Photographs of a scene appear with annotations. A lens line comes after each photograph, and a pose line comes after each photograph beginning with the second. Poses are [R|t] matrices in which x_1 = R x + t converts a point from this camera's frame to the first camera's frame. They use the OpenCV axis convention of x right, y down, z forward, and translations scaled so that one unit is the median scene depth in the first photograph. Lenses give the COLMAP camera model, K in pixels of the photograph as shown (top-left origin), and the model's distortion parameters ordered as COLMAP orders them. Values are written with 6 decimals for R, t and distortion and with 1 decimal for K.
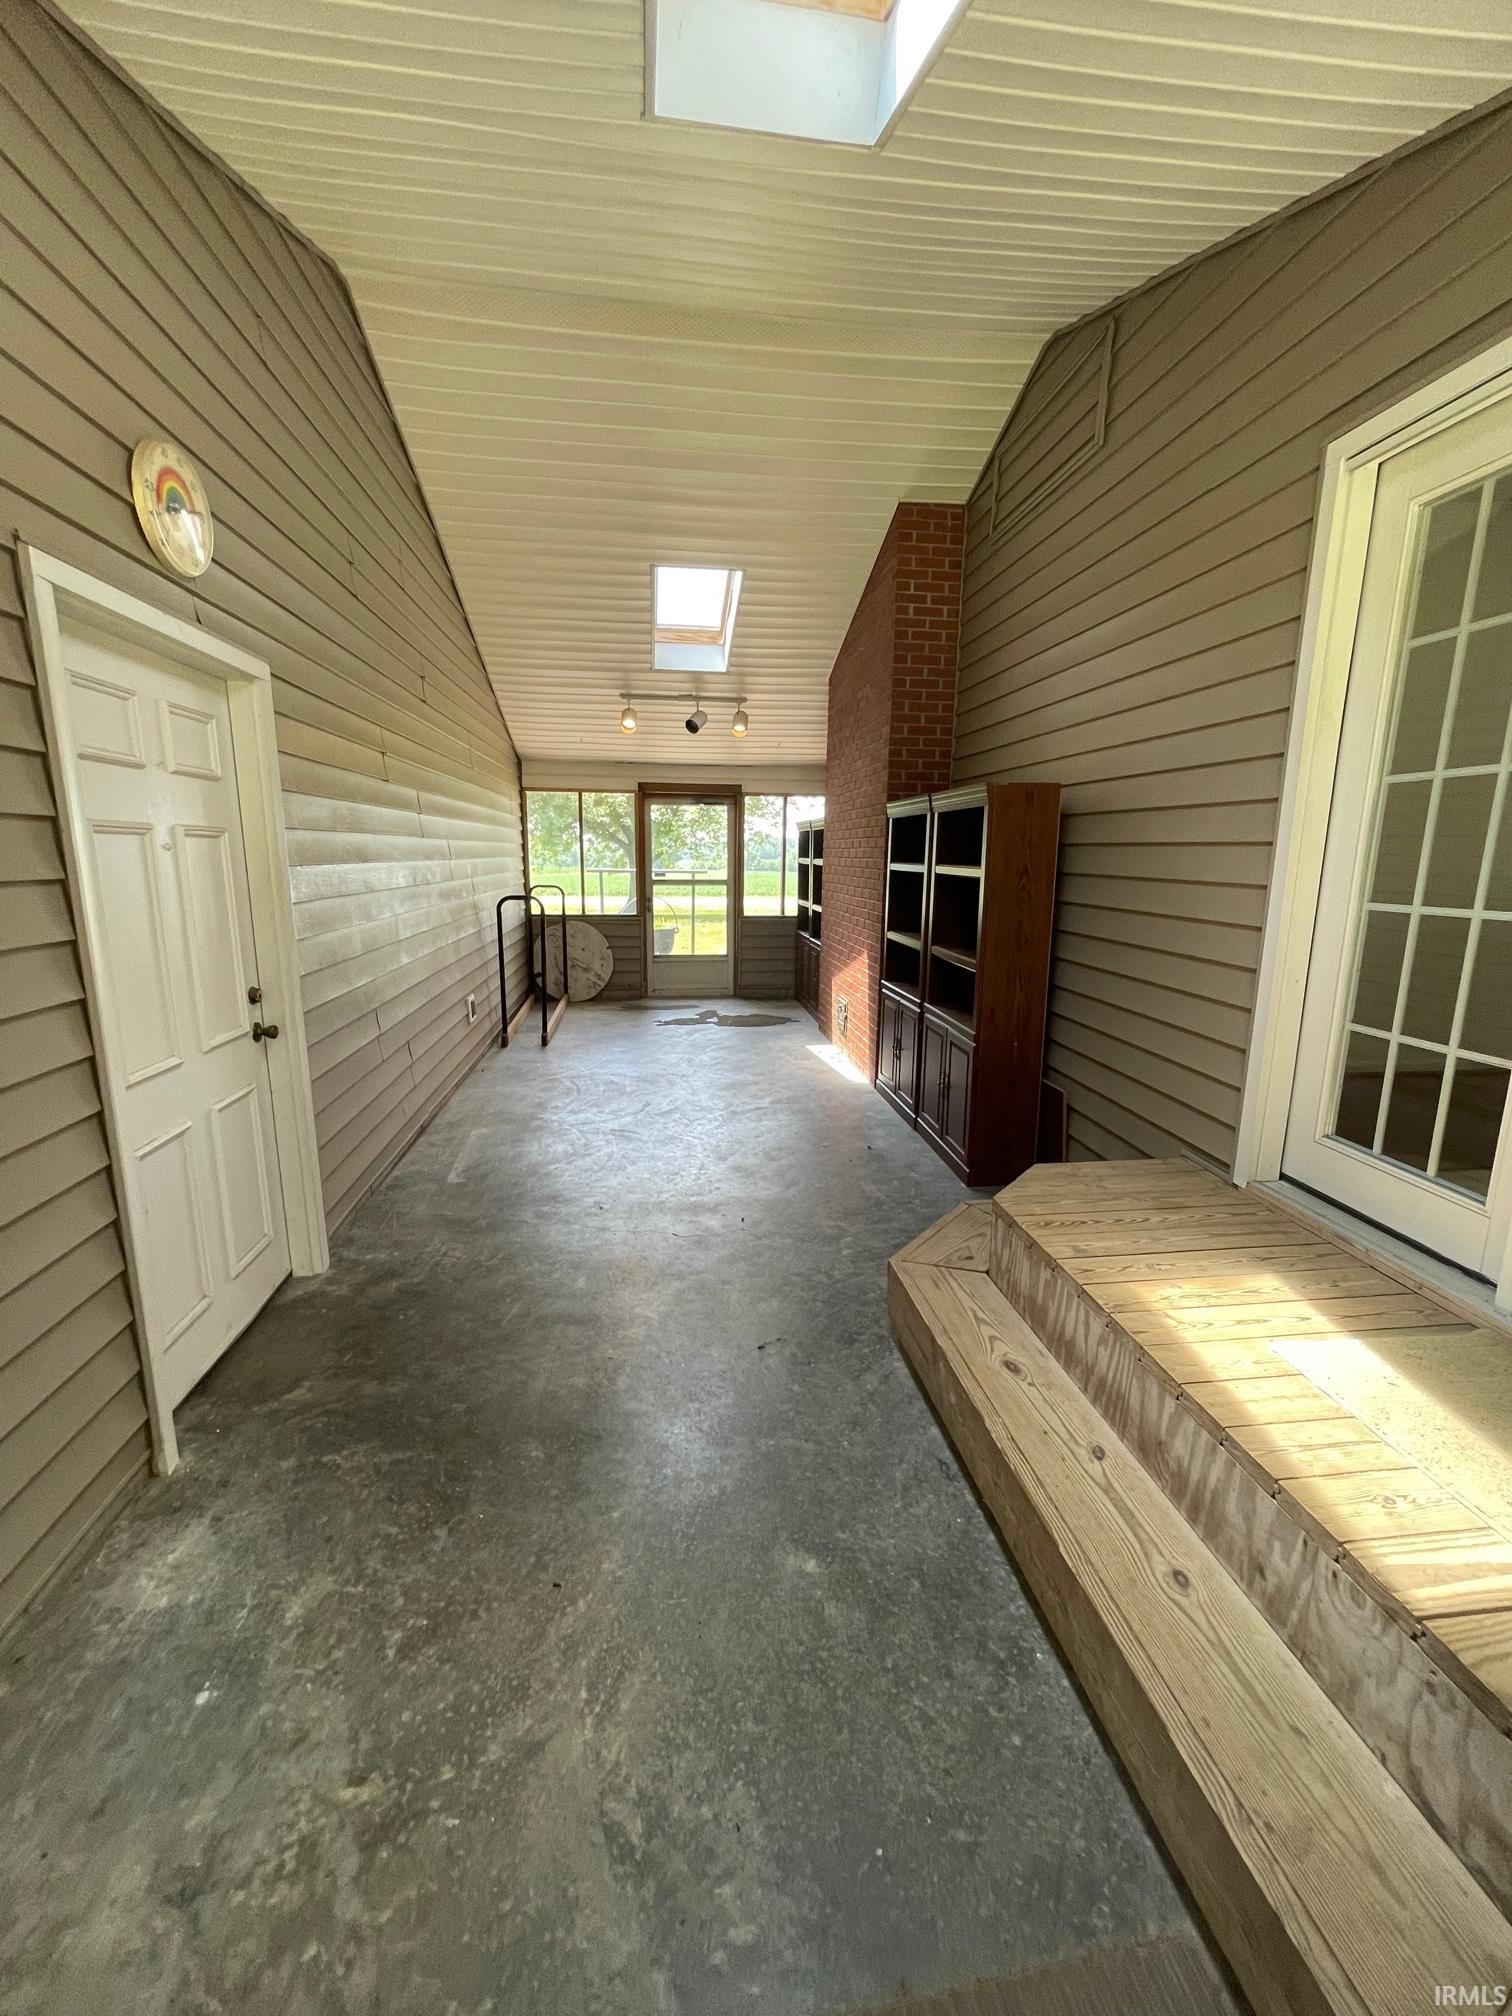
lens RADIAL K [[819.4, 0, 757.2], [0, 819.4, 1015.1], [0, 0, 1]] dist [-0.007948, 0.001788]
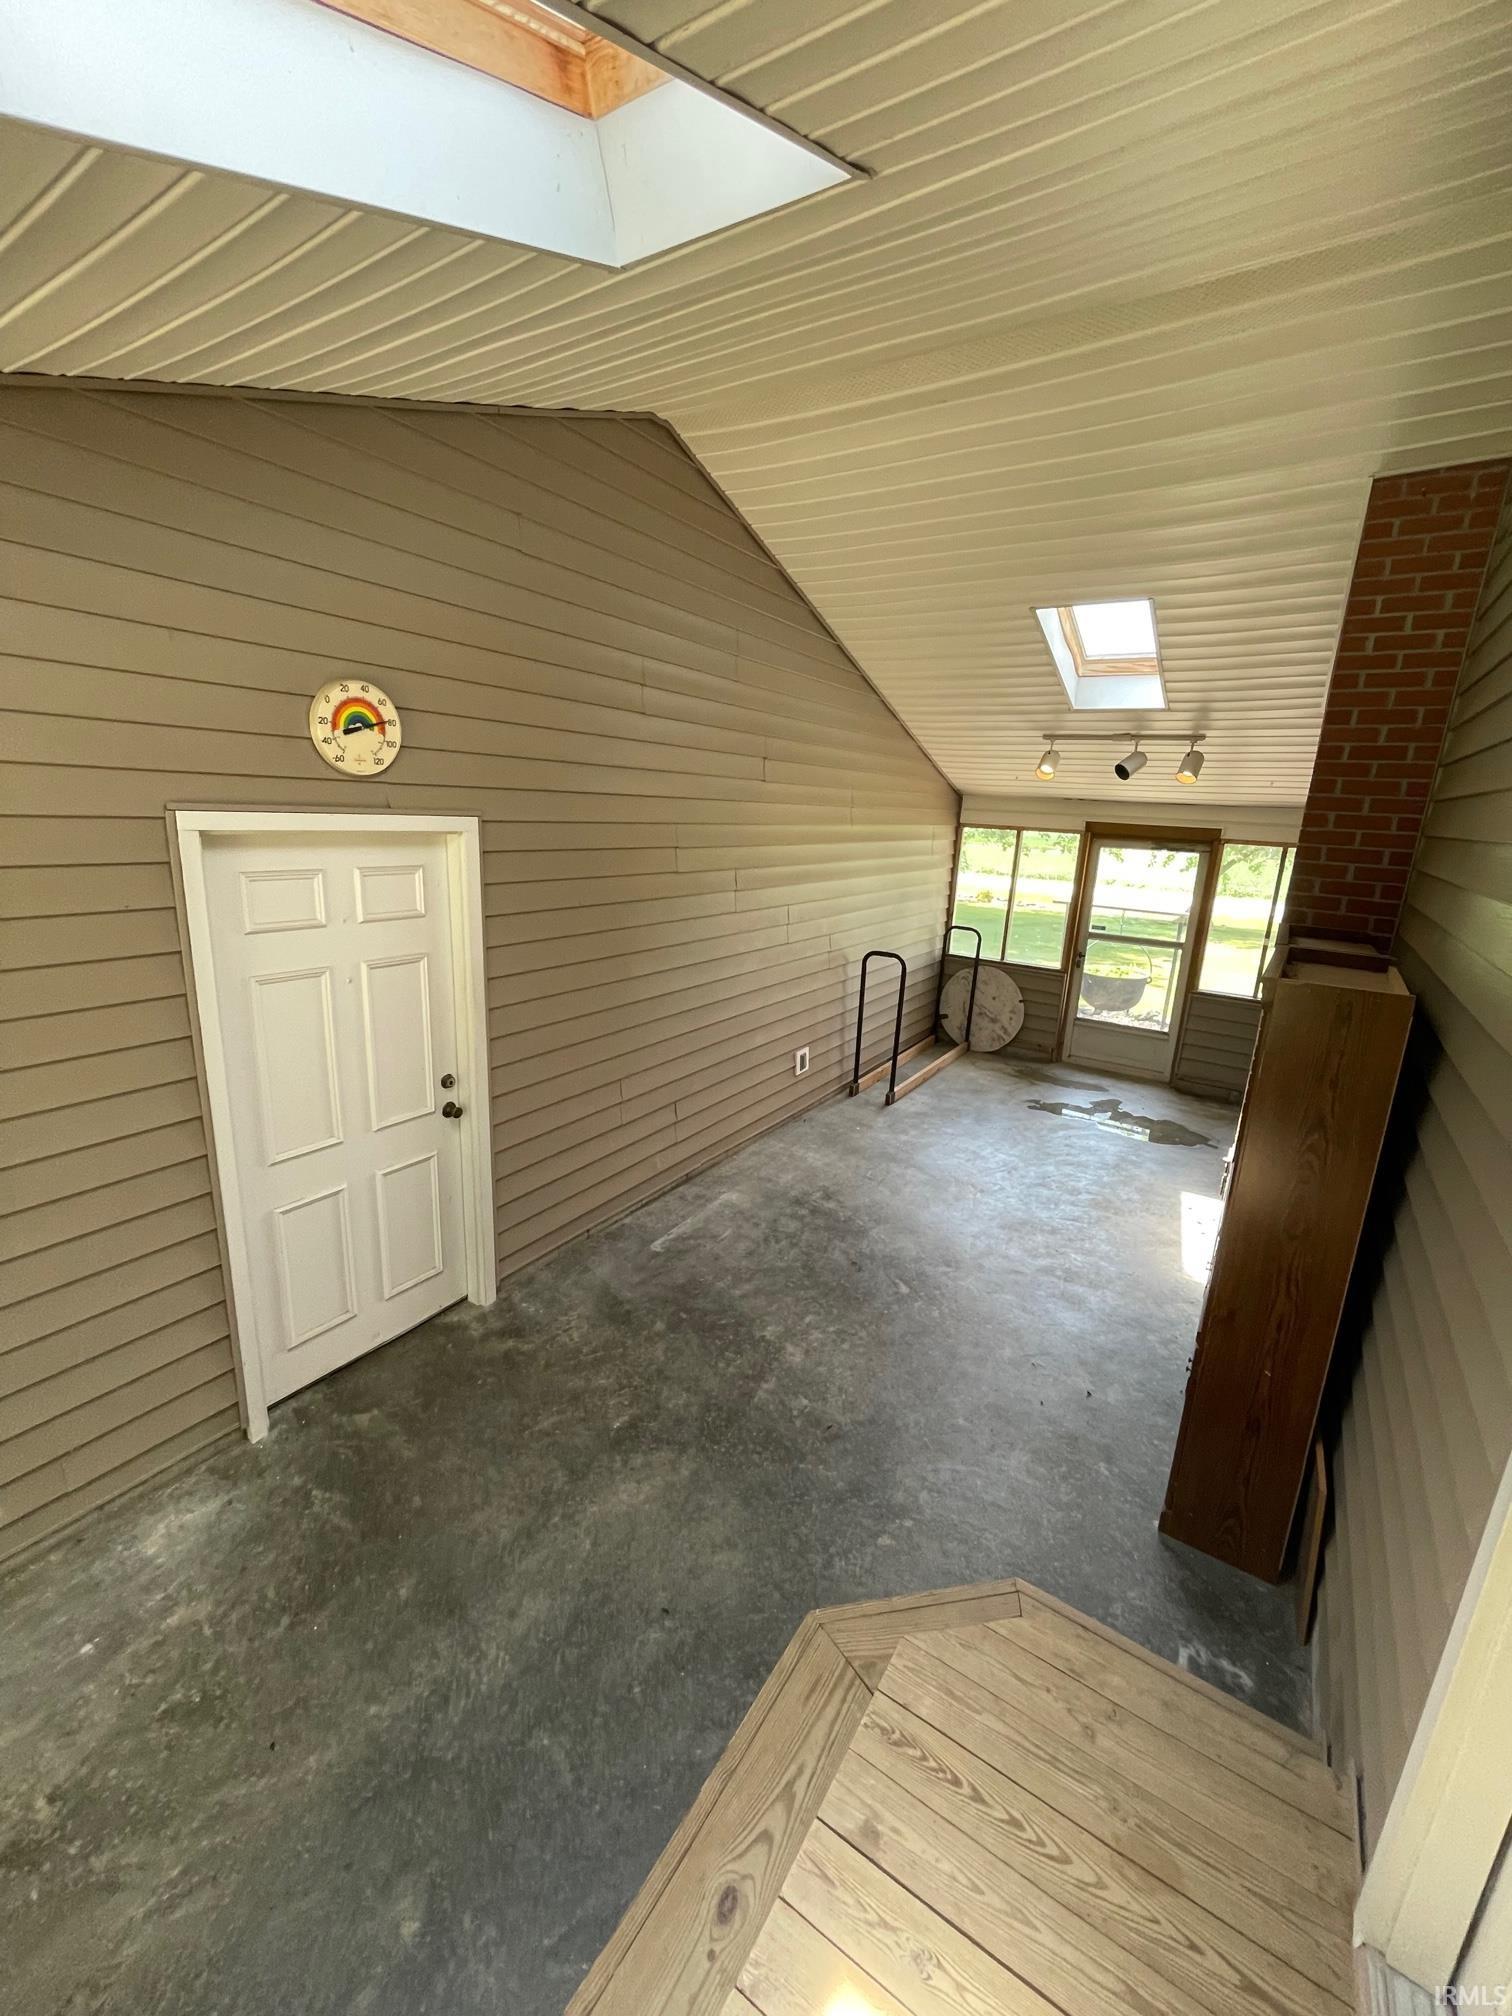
lens RADIAL K [[819.4, 0, 746.6], [0, 819.4, 1008.2], [0, 0, 1]] dist [-0.007948, 0.001788]
pose [[0.755841, 0.184349, -0.628267, 0.326966], [-0.166026, 0.982147, 0.088447, -0.214634], [0.633356, 0.037456, 0.772954, 0.220729]]
